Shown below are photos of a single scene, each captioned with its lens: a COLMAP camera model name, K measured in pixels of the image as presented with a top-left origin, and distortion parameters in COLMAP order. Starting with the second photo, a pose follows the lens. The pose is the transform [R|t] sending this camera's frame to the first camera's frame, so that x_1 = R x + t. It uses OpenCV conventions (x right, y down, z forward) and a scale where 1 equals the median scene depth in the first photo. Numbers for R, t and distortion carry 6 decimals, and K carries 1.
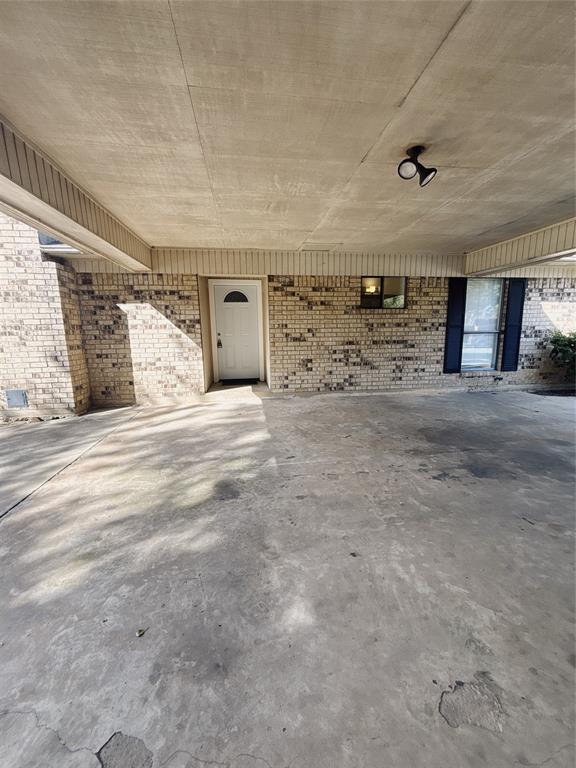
lens RADIAL K [[311.9, 0, 289.9], [0, 311.9, 385.8], [0, 0, 1]] dist [-0.001107, -0.000092]
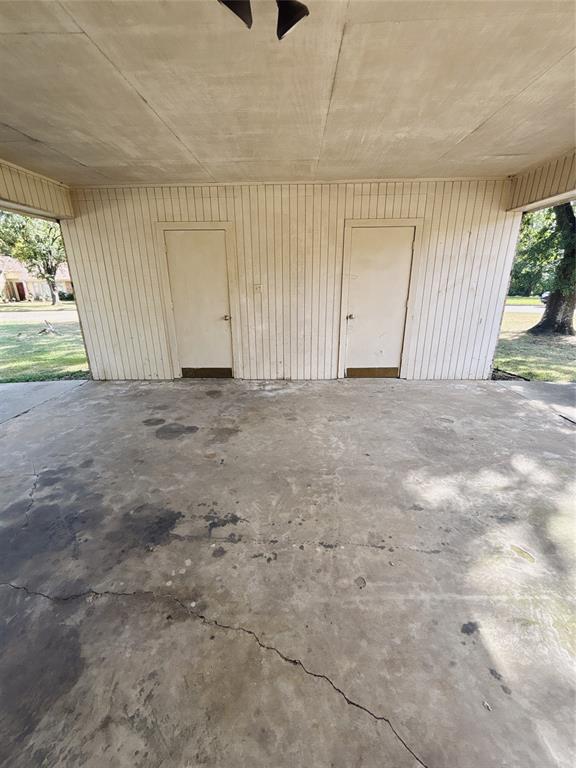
lens RADIAL K [[311.9, 0, 289.6], [0, 311.9, 383.6], [0, 0, 1]] dist [-0.001107, -0.000092]
pose [[-0.985670, -0.035561, 0.164892, 0.225031], [0.048510, 0.876475, 0.478997, -0.339093], [-0.161557, 0.480132, -0.862190, 1.458095]]
